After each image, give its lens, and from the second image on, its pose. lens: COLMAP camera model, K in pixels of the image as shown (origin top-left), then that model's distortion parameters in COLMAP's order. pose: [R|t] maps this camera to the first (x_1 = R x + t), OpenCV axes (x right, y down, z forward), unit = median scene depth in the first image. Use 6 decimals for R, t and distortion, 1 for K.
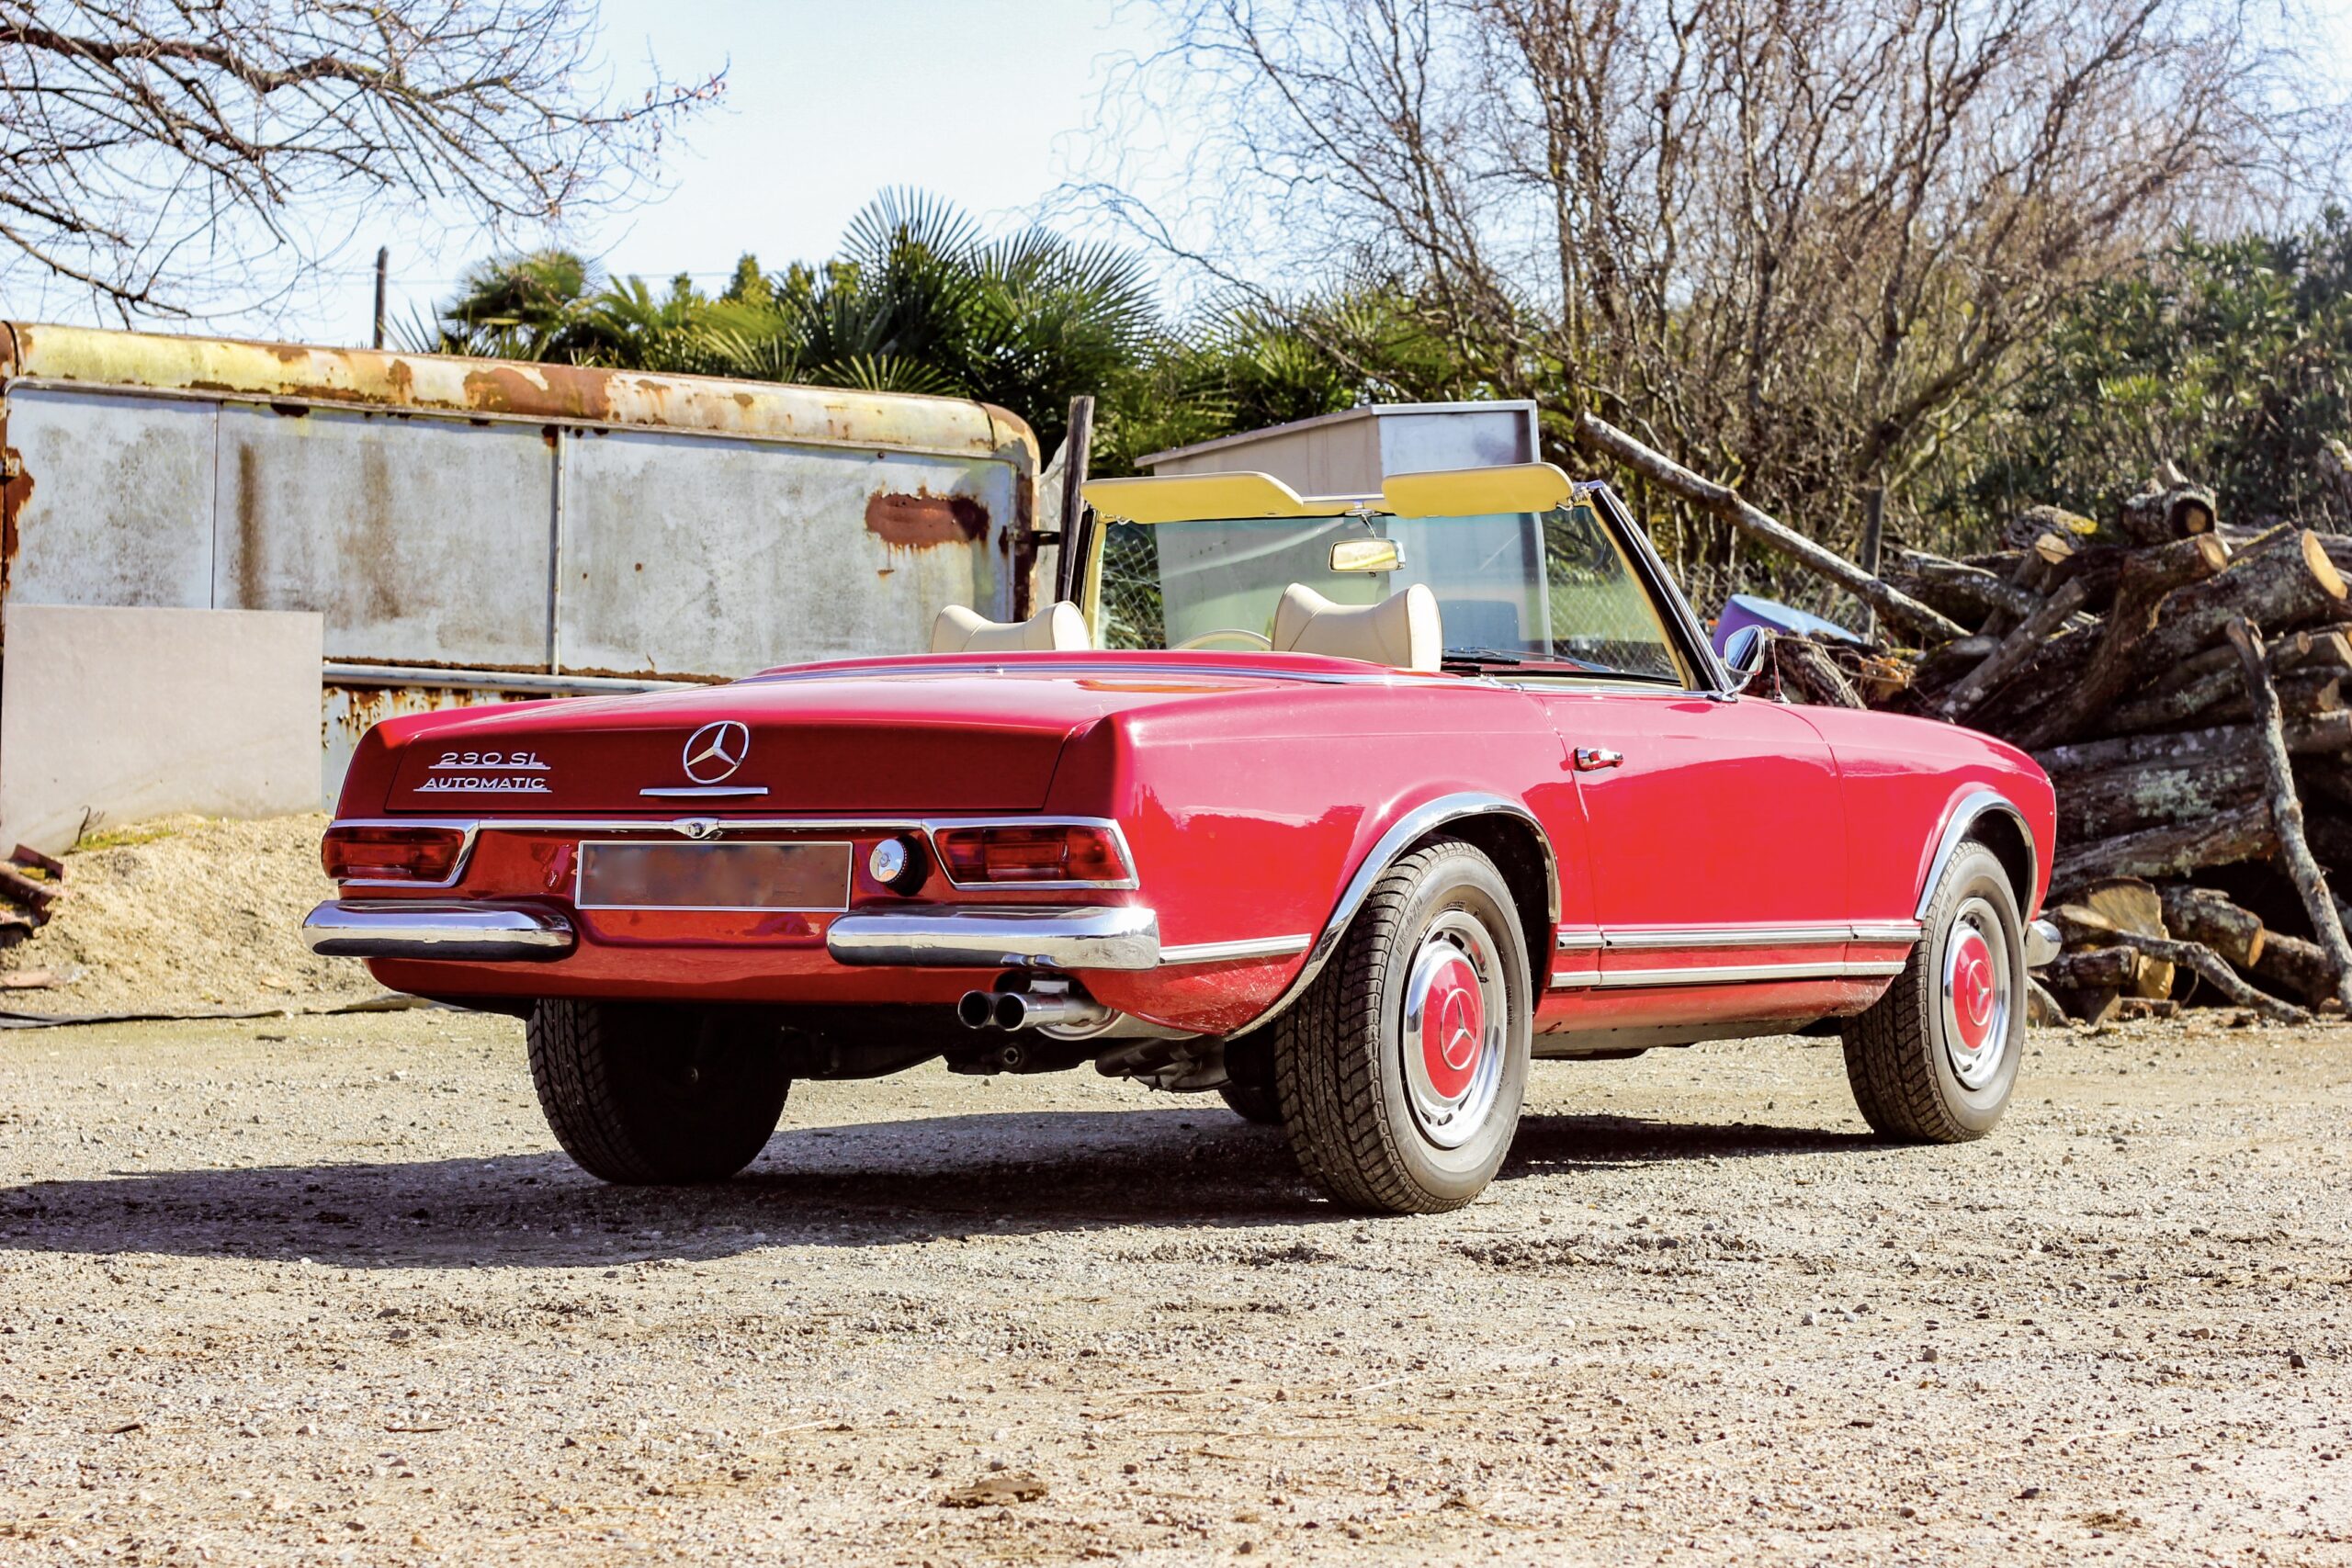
lens RADIAL K [[5440.5, 0, 1176.0], [0, 5440.5, 784.0], [0, 0, 1]] dist [-0.176670, -0.163343]
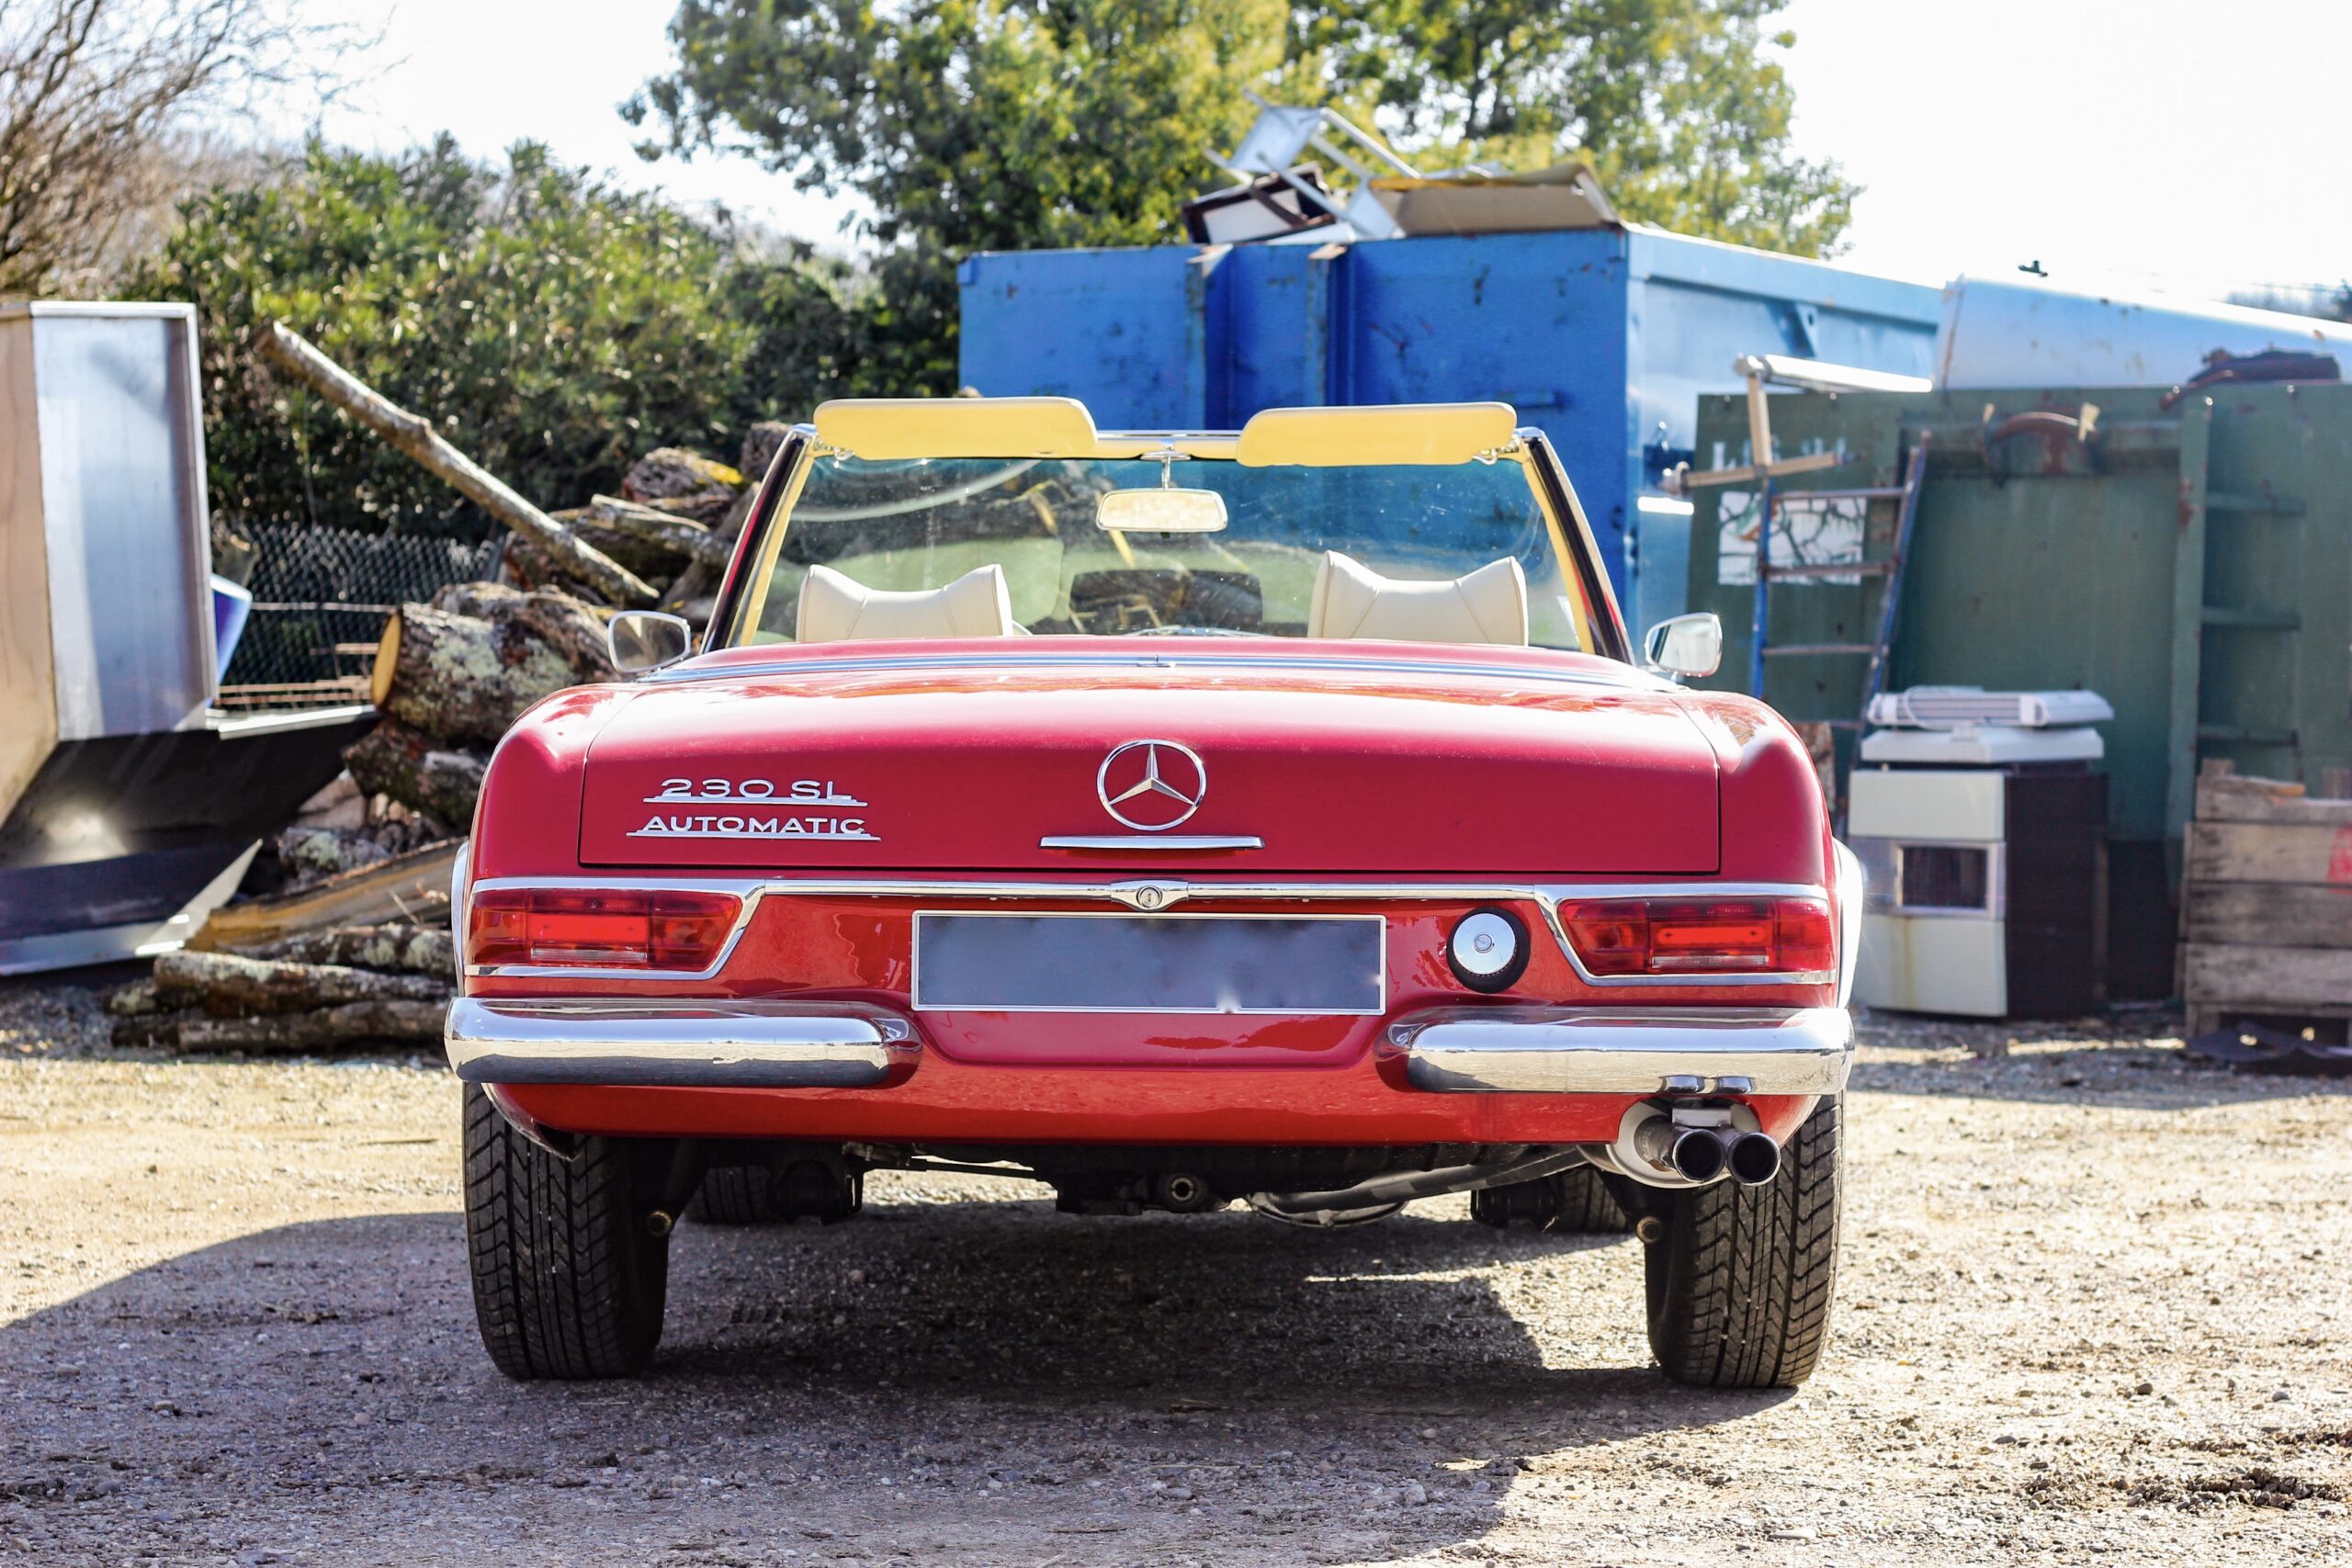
lens RADIAL K [[5440.5, 0, 1176.0], [0, 5440.5, 784.0], [0, 0, 1]] dist [-0.176670, -0.163343]
pose [[0.875184, 0.006121, 0.483752, -0.410476], [-0.012065, 0.999885, 0.009176, -0.012182], [-0.483640, -0.013868, 0.875157, 0.381720]]
